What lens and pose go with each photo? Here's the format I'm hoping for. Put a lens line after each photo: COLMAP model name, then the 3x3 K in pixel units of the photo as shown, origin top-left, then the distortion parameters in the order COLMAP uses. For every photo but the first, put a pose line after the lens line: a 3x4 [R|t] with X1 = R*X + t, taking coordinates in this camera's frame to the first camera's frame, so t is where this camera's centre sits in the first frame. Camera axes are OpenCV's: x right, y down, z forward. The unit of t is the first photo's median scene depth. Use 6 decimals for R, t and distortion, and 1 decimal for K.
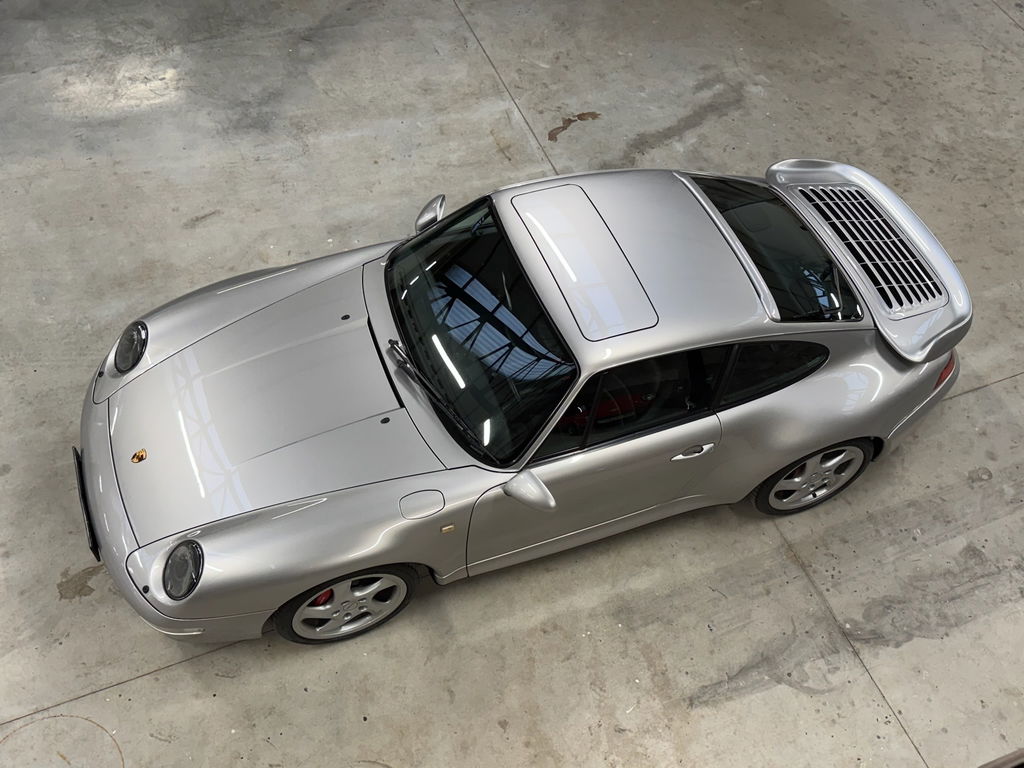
lens RADIAL K [[1075.4, 0, 513.1], [0, 1075.4, 381.1], [0, 0, 1]] dist [0.006625, 0.000000]
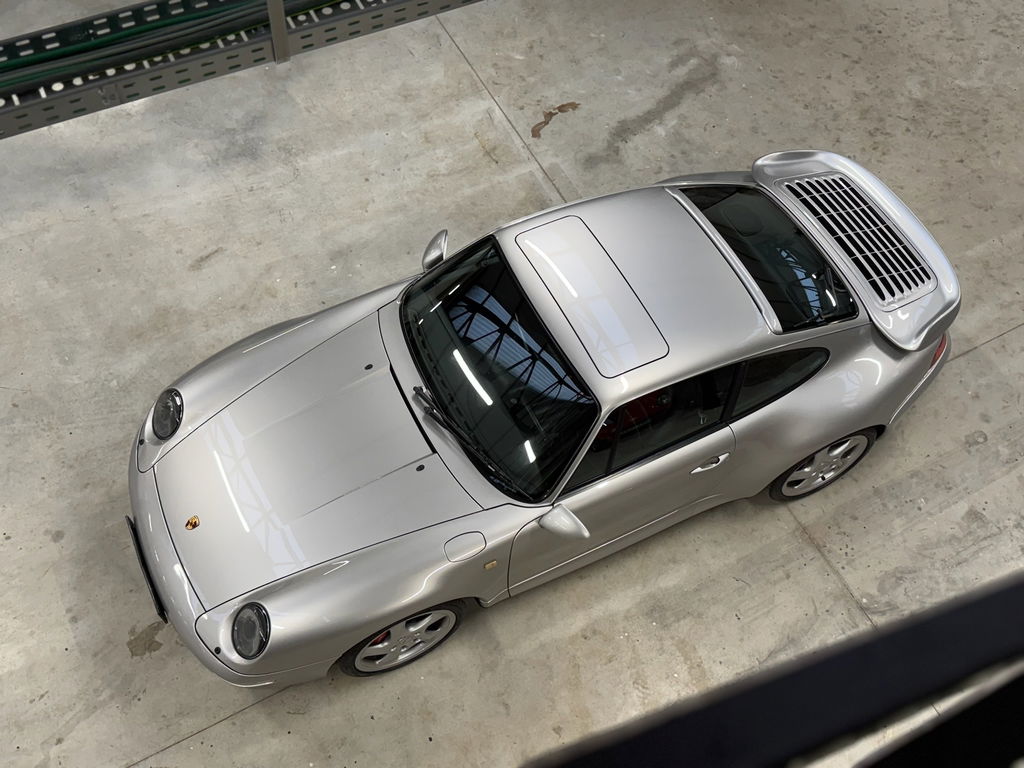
lens RADIAL K [[1075.4, 0, 513.6], [0, 1075.4, 391.1], [0, 0, 1]] dist [0.006625, 0.000000]
pose [[0.994924, -0.099944, 0.011750, -0.027908], [0.098560, 0.991344, 0.086740, -0.103312], [-0.020318, -0.085141, 0.996162, -0.043055]]
